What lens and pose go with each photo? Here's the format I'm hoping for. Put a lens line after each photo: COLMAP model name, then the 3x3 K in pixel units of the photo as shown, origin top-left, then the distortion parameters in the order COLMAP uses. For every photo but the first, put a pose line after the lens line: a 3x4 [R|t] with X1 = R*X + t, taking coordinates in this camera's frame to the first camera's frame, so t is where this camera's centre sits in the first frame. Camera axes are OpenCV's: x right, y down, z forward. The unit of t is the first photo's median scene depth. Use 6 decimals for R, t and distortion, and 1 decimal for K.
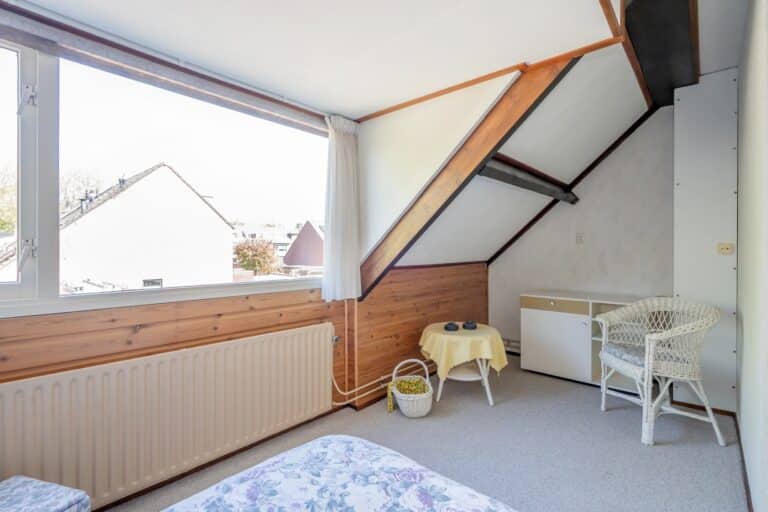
lens RADIAL K [[367.5, 0, 395.3], [0, 367.5, 252.4], [0, 0, 1]] dist [0.000635, 0.000037]
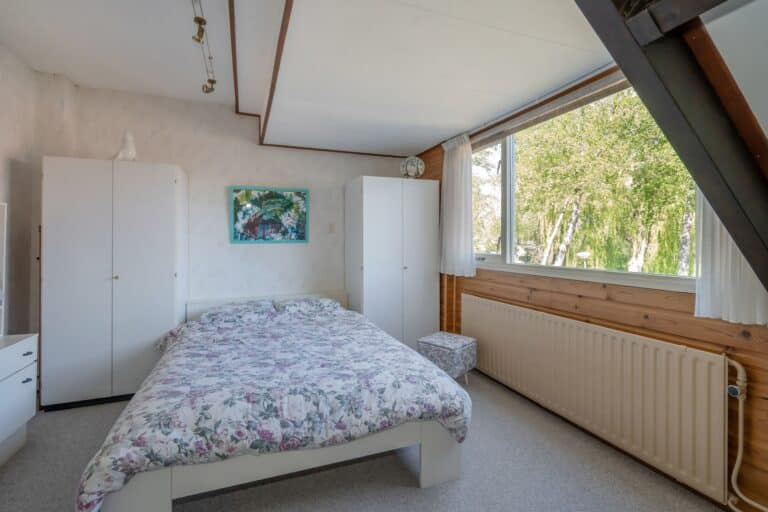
lens RADIAL K [[367.5, 0, 395.3], [0, 367.5, 252.4], [0, 0, 1]] dist [0.000635, 0.000037]
pose [[-0.461349, 0.018196, -0.887032, 0.848986], [-0.011781, 0.999576, 0.026632, 0.016069], [0.887140, 0.022737, -0.460939, 1.127989]]
